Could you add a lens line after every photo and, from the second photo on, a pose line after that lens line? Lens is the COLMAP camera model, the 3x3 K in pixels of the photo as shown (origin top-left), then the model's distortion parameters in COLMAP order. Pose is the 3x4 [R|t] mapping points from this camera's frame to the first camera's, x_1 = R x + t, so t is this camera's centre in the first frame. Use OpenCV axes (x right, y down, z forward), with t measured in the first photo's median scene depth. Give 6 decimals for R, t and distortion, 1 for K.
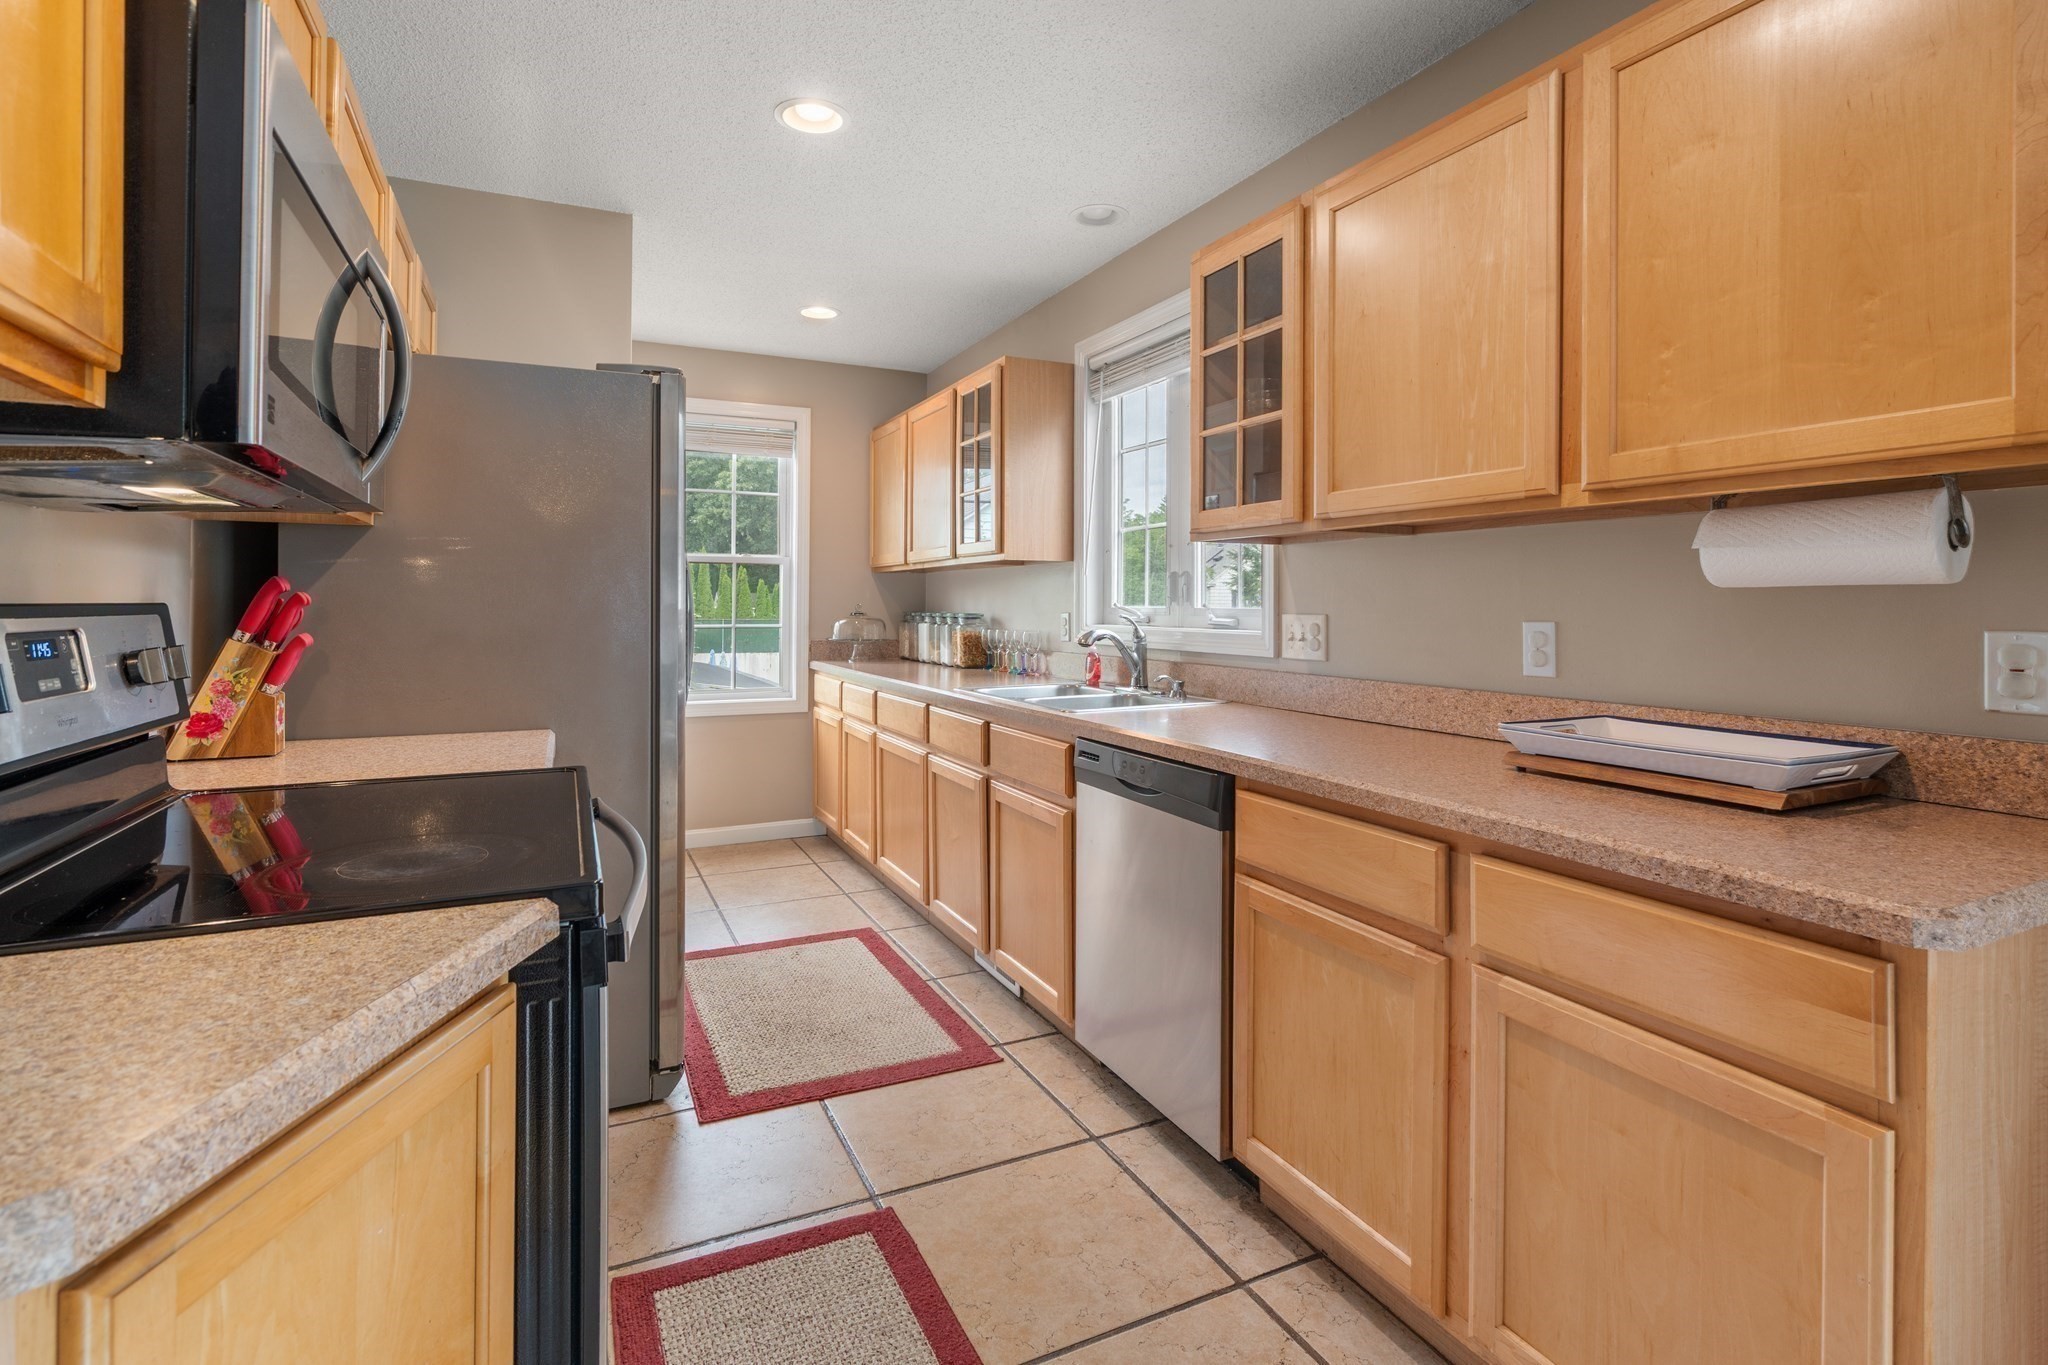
lens RADIAL K [[963.5, 0, 1028.7], [0, 963.5, 603.1], [0, 0, 1]] dist [-0.001425, 0.000181]
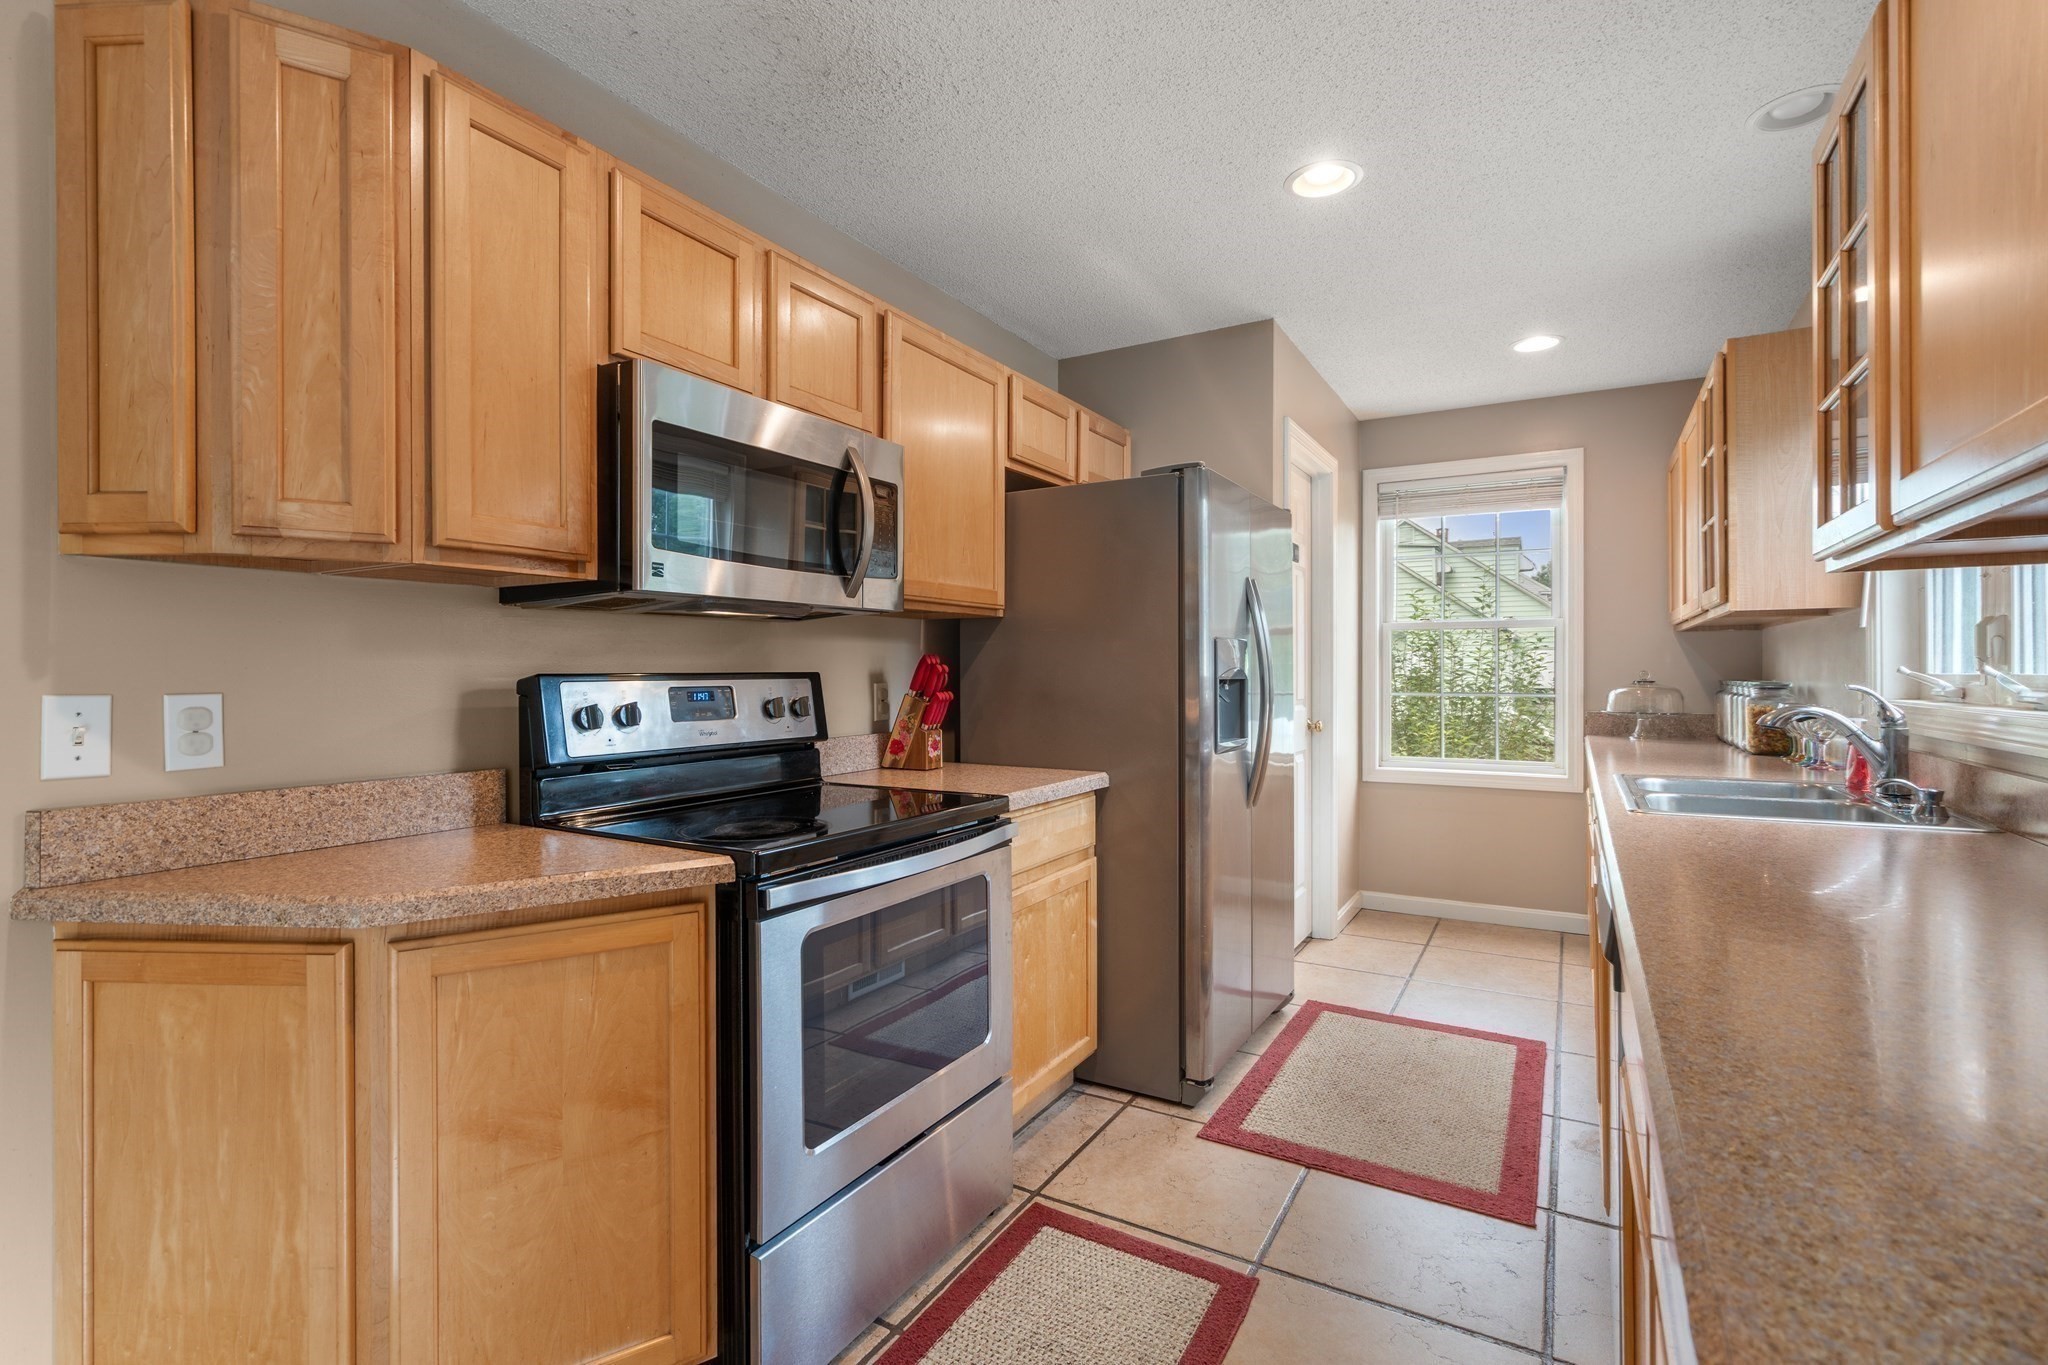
lens RADIAL K [[946.4, 0, 1033.8], [0, 946.4, 670.3], [0, 0, 1]] dist [-0.002475, 0.000133]
pose [[0.560961, -0.005294, -0.827825, 0.401320], [0.004563, 0.999984, -0.003303, 0.002152], [0.827830, -0.001925, 0.560976, 0.197855]]
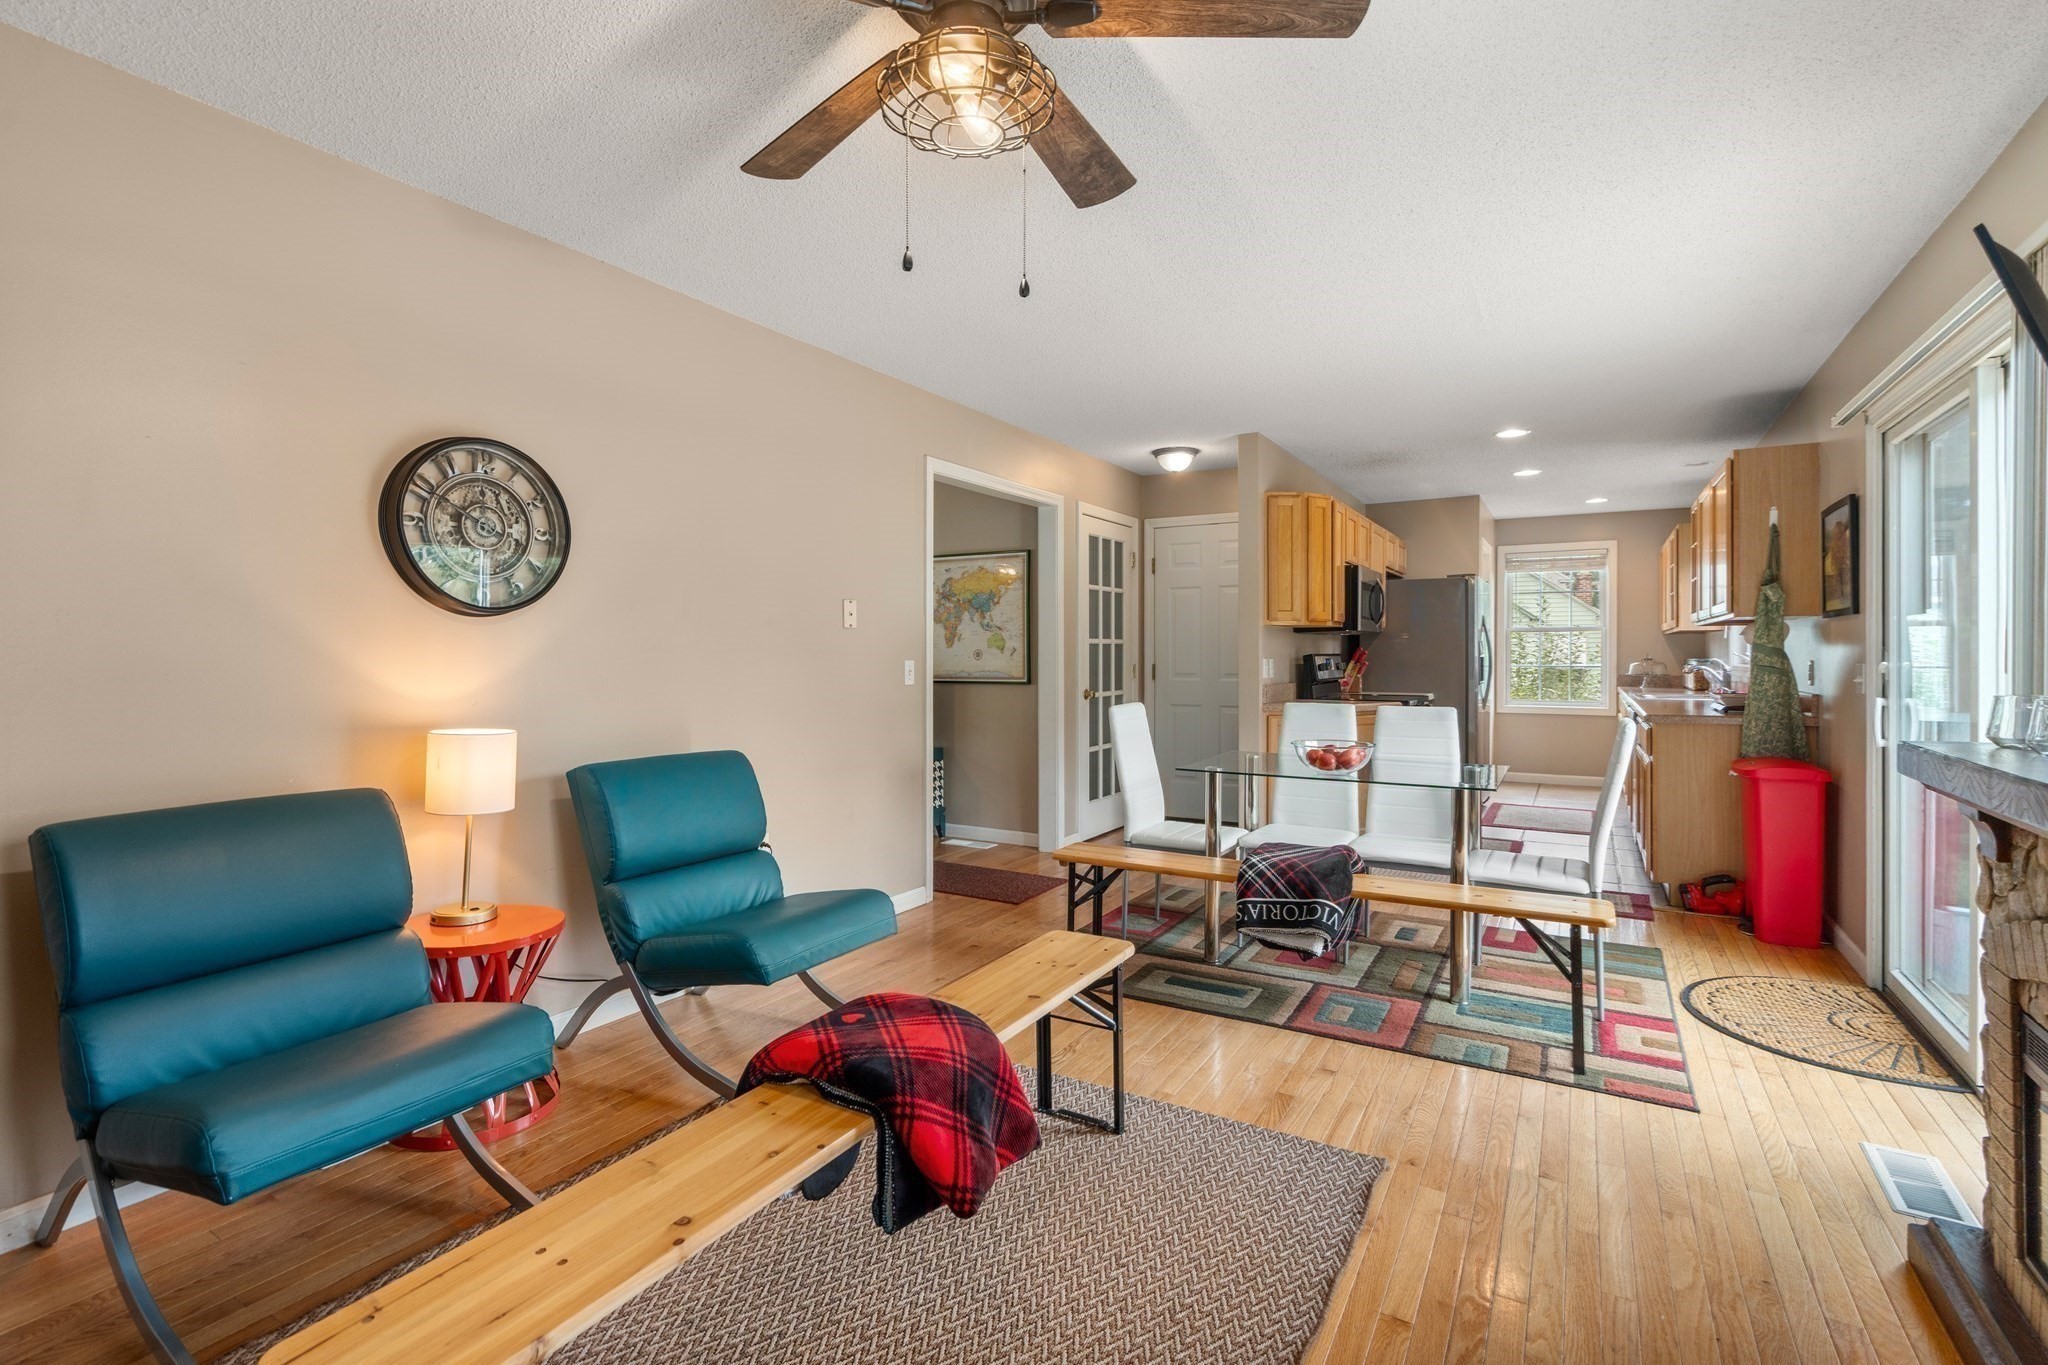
lens RADIAL K [[941.4, 0, 1021.7], [0, 941.4, 649.0], [0, 0, 1]] dist [0.000196, 0.000096]
pose [[0.542326, -0.003833, -0.840159, 1.195155], [-0.000718, 0.999987, -0.005026, 0.003743], [0.840168, 0.003329, 0.542316, -1.581824]]
